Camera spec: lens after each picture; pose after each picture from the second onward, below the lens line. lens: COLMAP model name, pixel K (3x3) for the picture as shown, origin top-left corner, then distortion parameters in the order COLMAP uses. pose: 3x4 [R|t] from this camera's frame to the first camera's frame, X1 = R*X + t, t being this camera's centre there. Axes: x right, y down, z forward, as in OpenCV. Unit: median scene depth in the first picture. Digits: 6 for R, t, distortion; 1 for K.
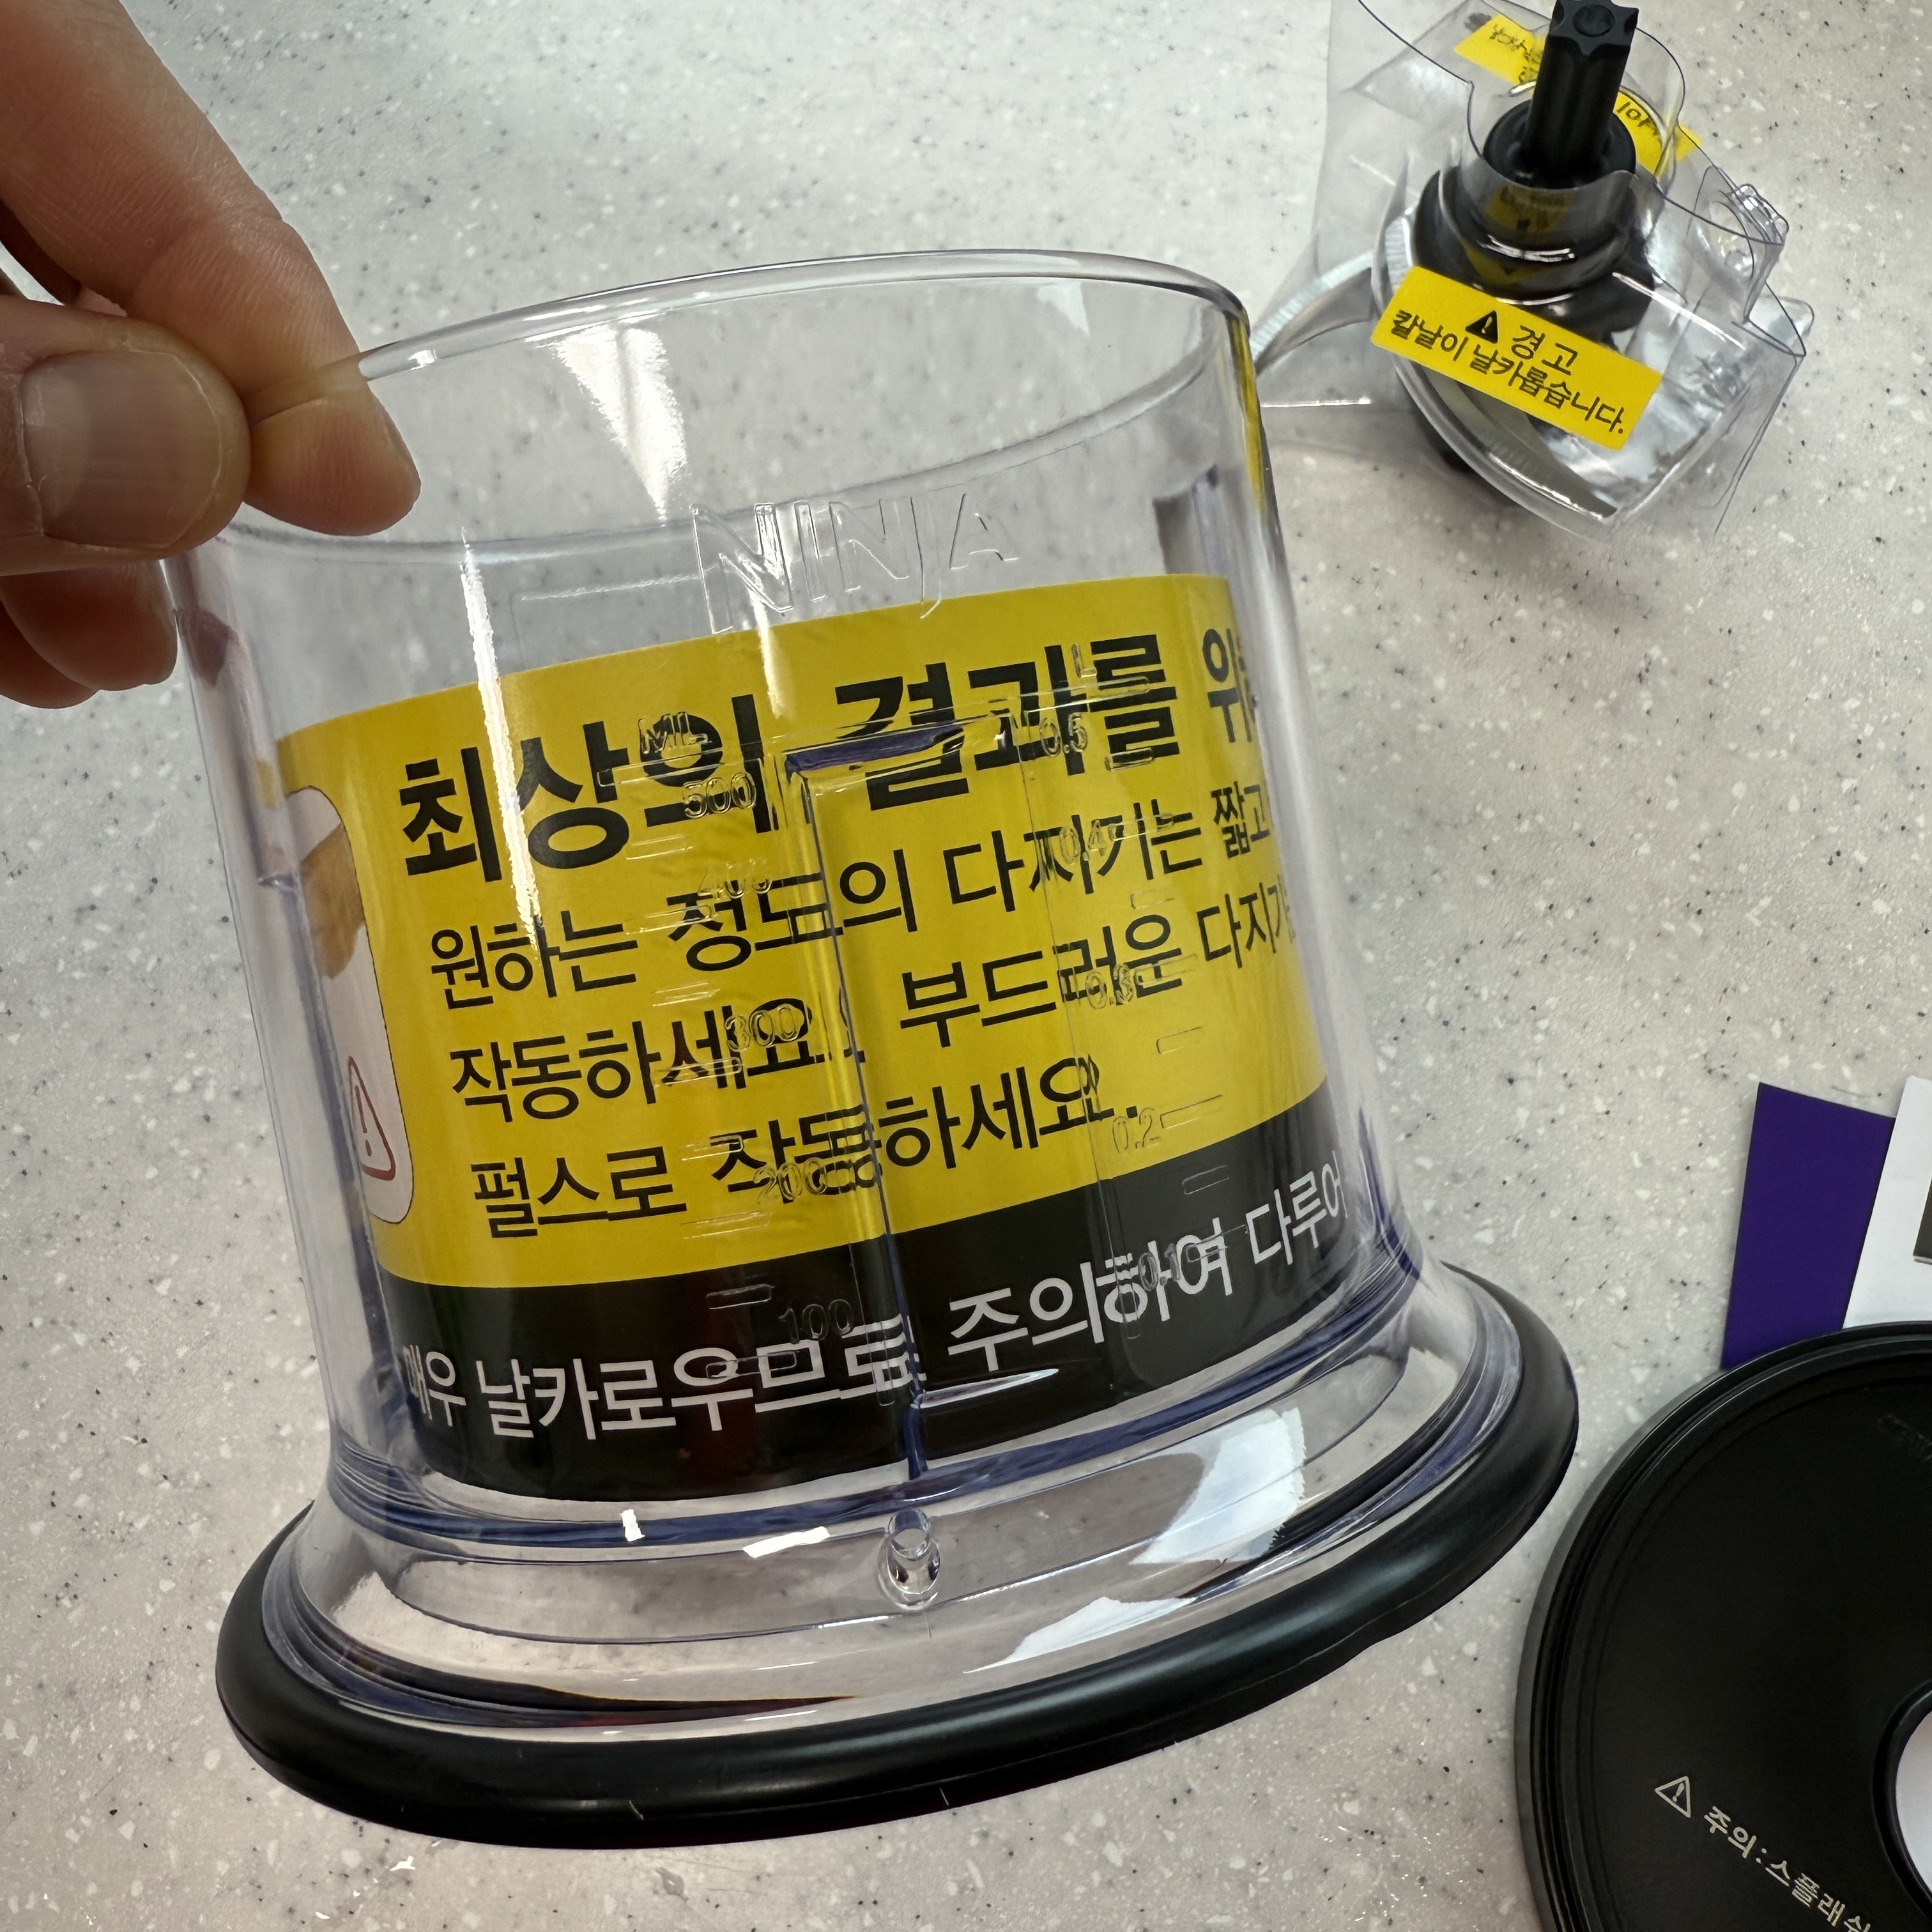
lens RADIAL K [[2203.8, 0, 966.0], [0, 2203.8, 966.0], [0, 0, 1]] dist [0.057659, -0.060120]
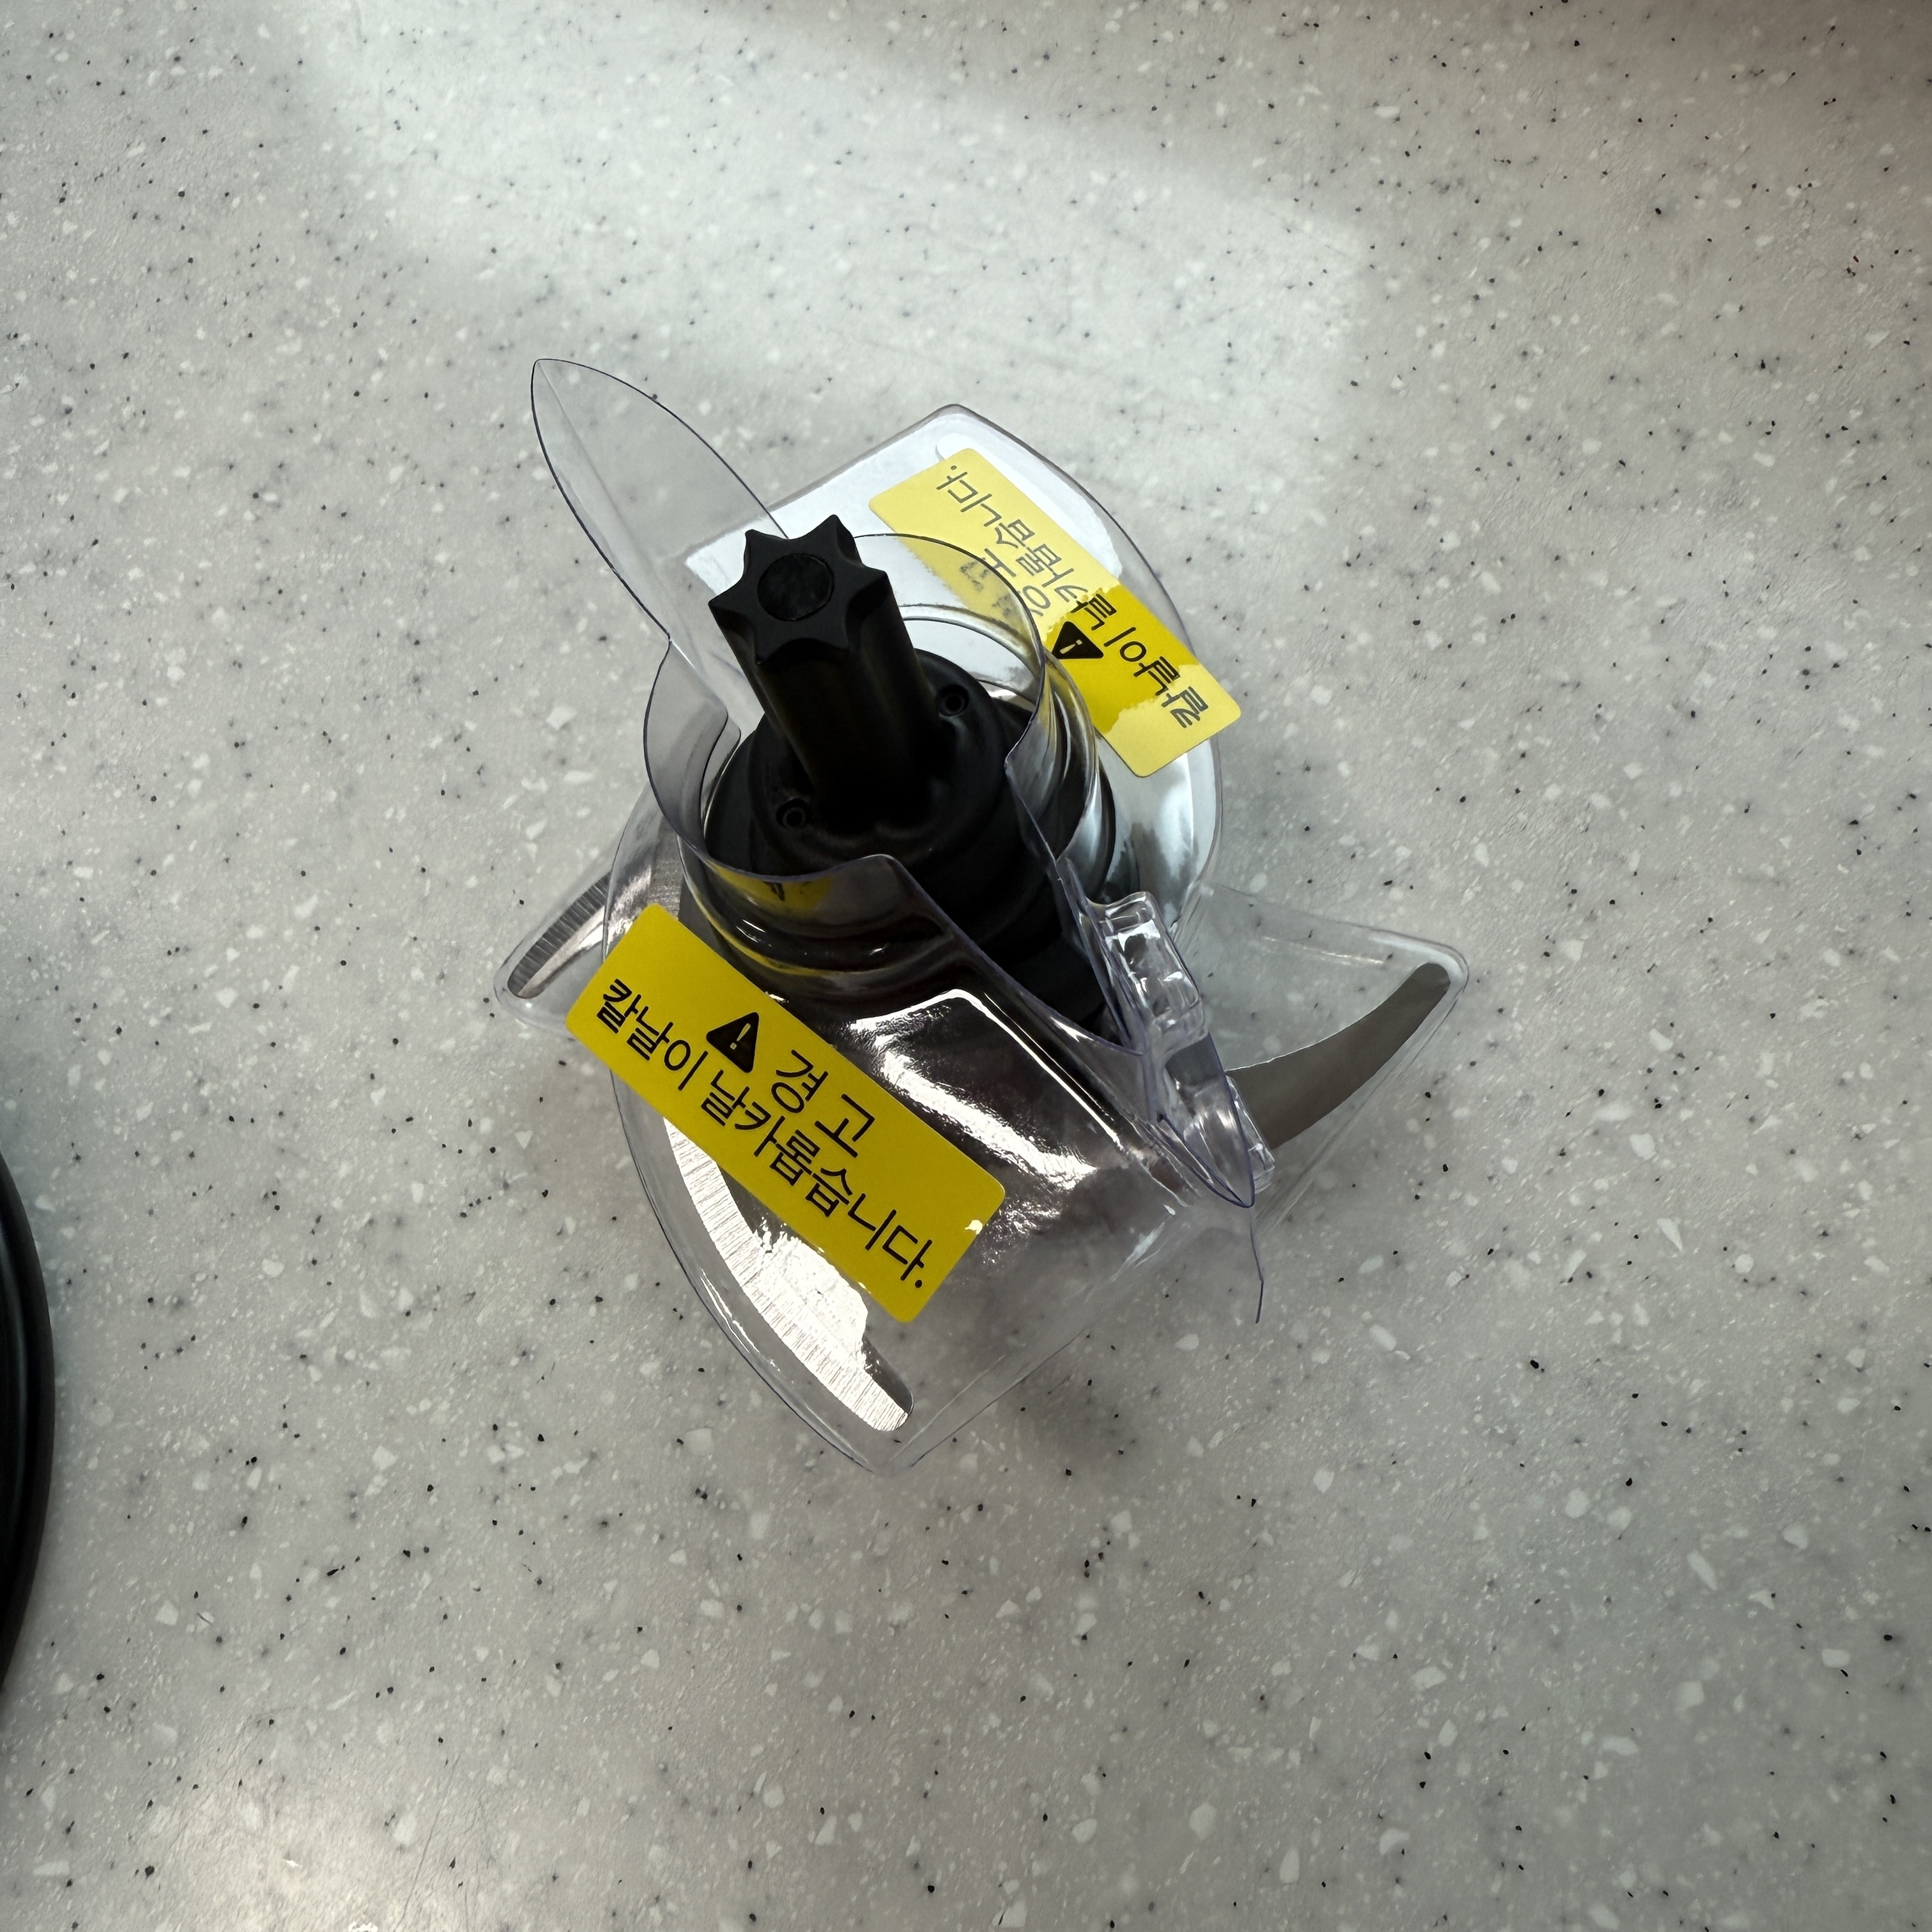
lens RADIAL K [[2120.9, 0, 966.0], [0, 2120.9, 966.0], [0, 0, 1]] dist [0.014238, 0.017155]
pose [[0.990452, 0.114339, -0.077014, 0.294519], [-0.117277, 0.992491, -0.034758, -0.263039], [0.072462, 0.043458, 0.996424, 0.422392]]
